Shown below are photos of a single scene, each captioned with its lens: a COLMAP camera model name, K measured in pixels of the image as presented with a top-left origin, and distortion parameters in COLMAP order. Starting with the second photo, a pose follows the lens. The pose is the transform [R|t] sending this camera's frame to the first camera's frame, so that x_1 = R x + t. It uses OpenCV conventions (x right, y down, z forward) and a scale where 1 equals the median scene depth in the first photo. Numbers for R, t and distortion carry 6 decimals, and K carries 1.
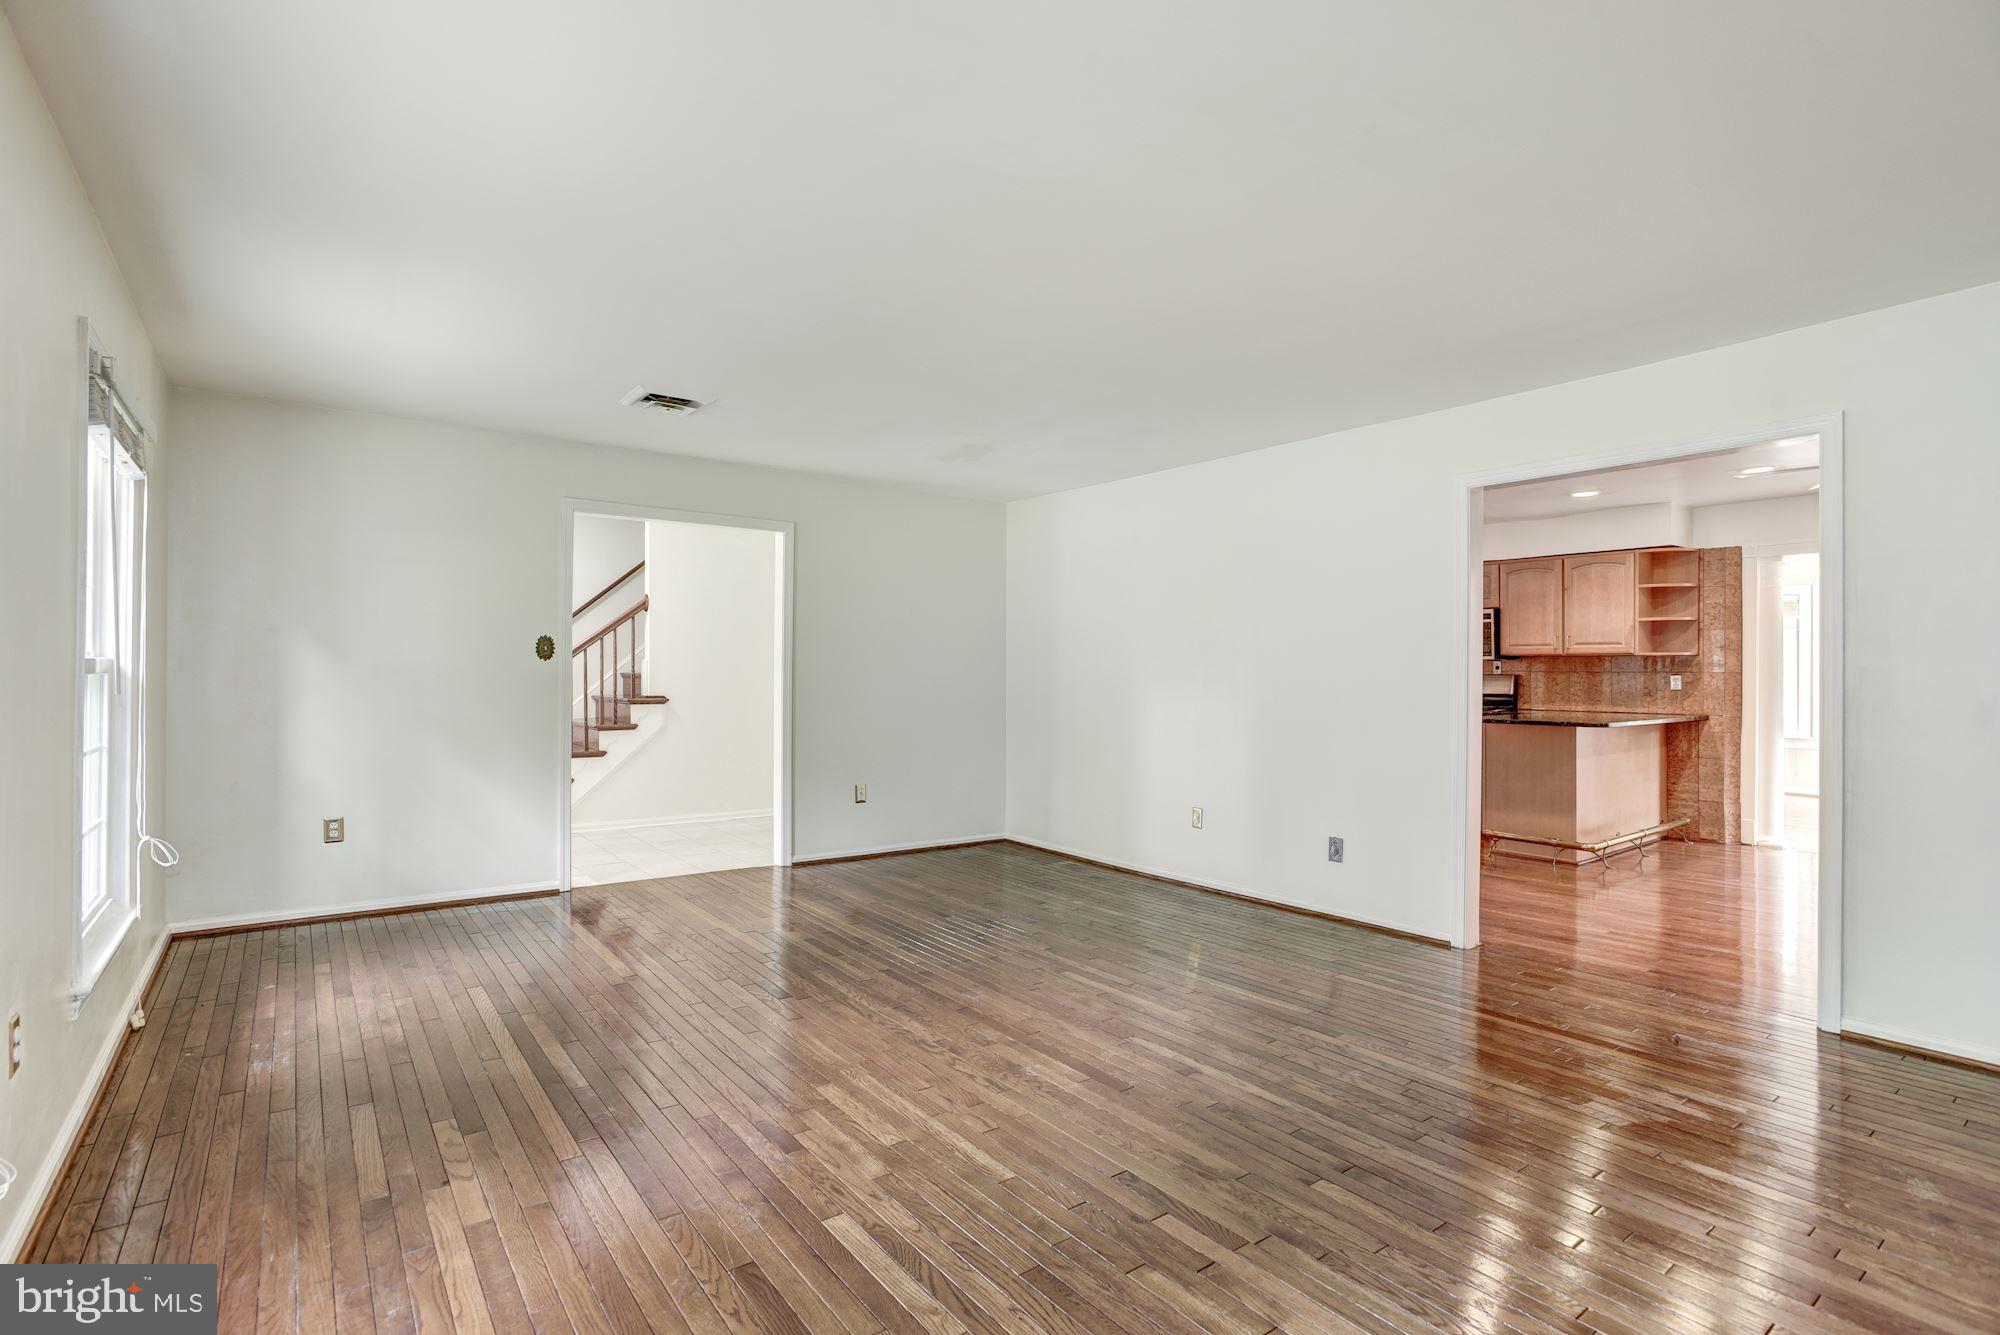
lens RADIAL K [[960.9, 0, 998.8], [0, 960.9, 665.9], [0, 0, 1]] dist [-0.008226, 0.003130]
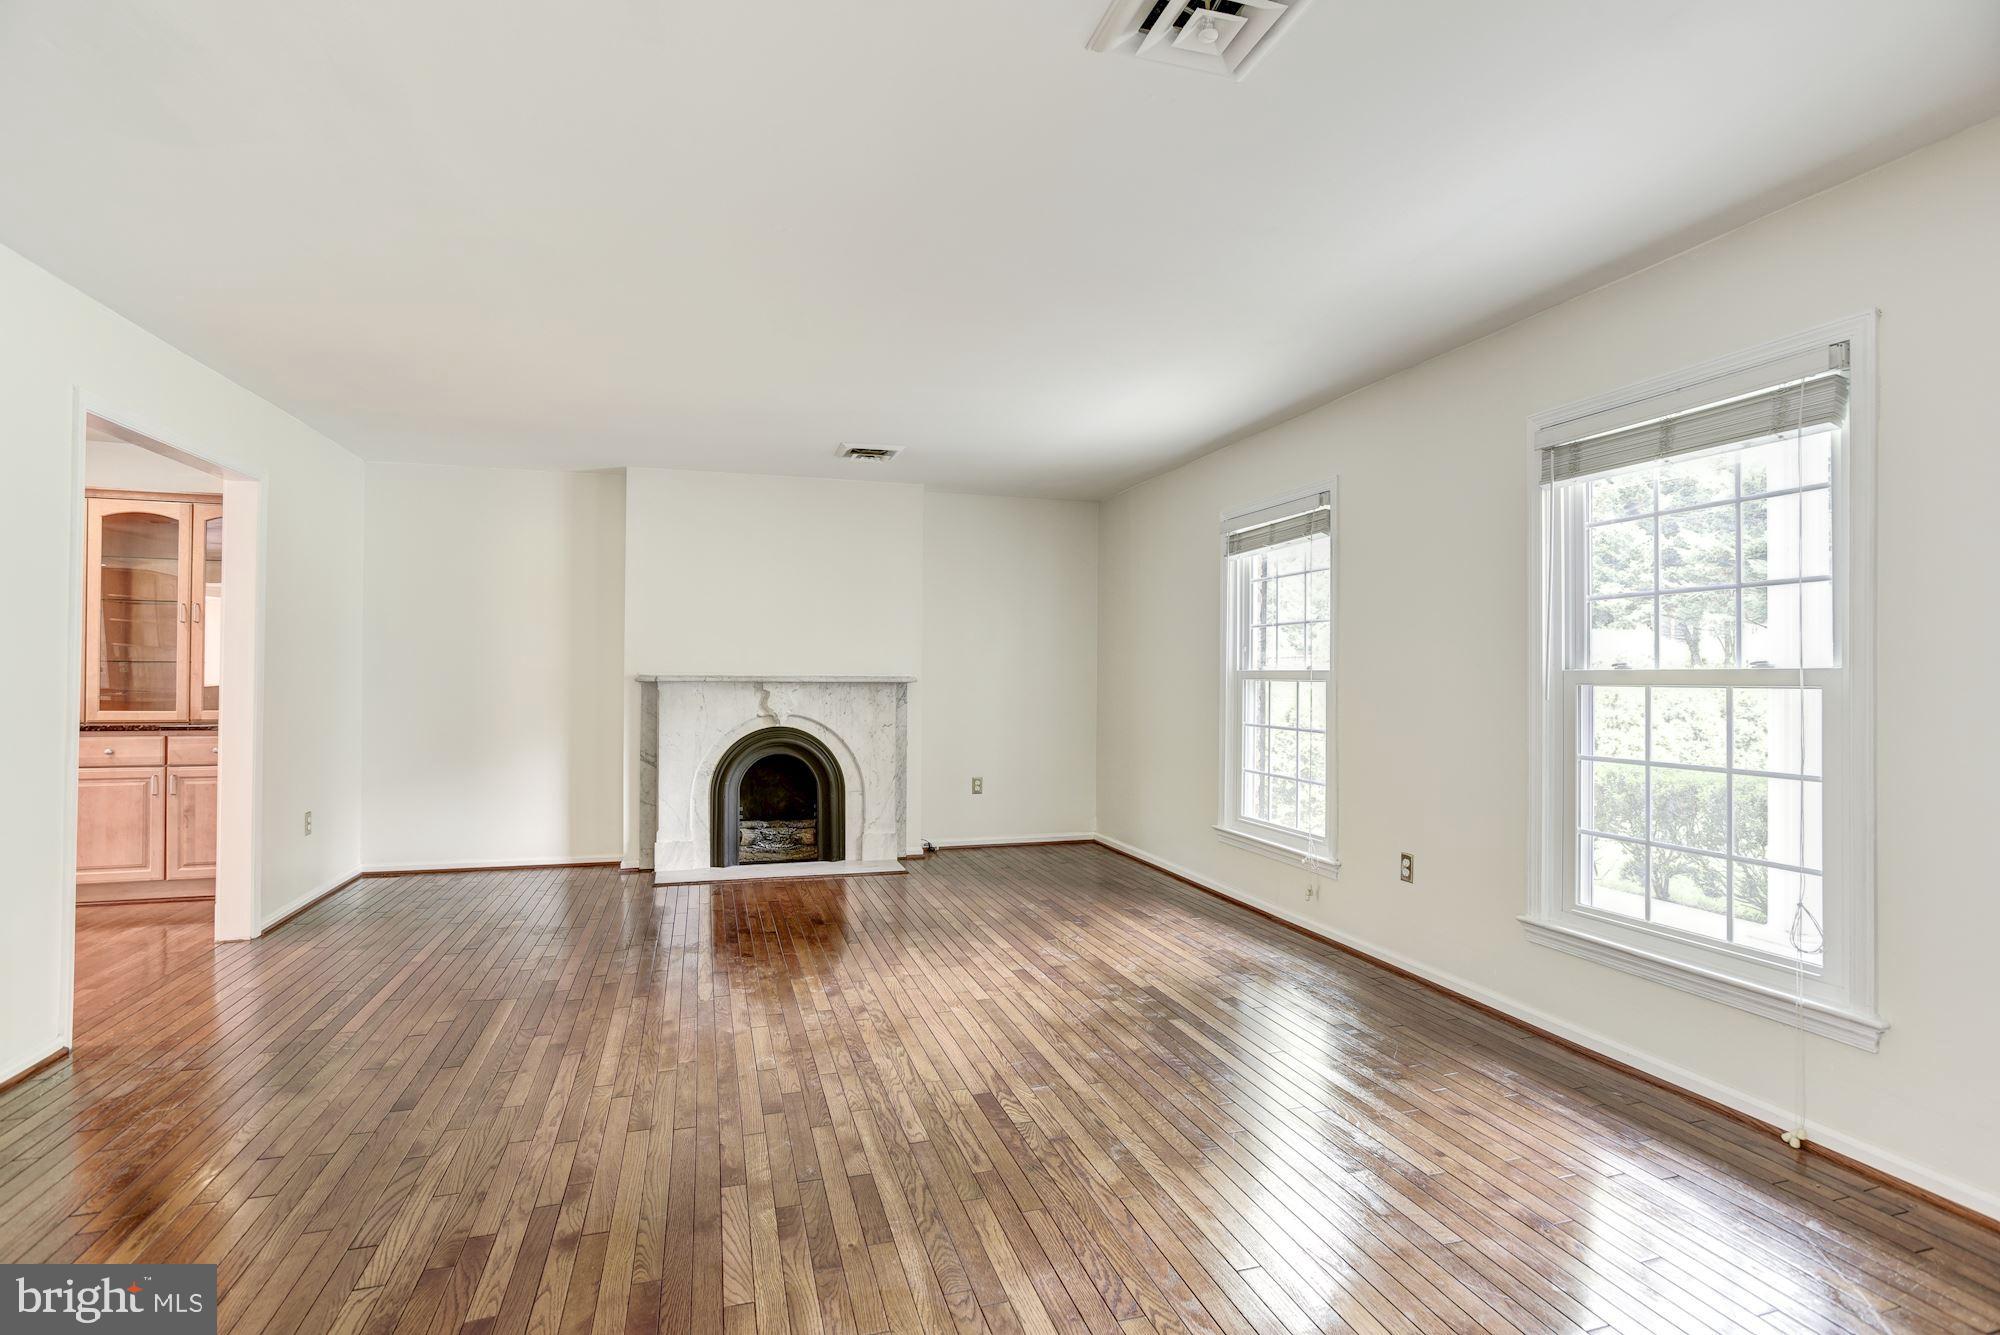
lens RADIAL K [[960.9, 0, 999.4], [0, 960.9, 668.9], [0, 0, 1]] dist [-0.008226, 0.003130]
pose [[-0.940231, -0.008023, 0.340443, -0.557606], [-0.012527, 0.999861, -0.011036, 0.012984], [-0.340307, -0.014641, -0.940200, 1.940348]]
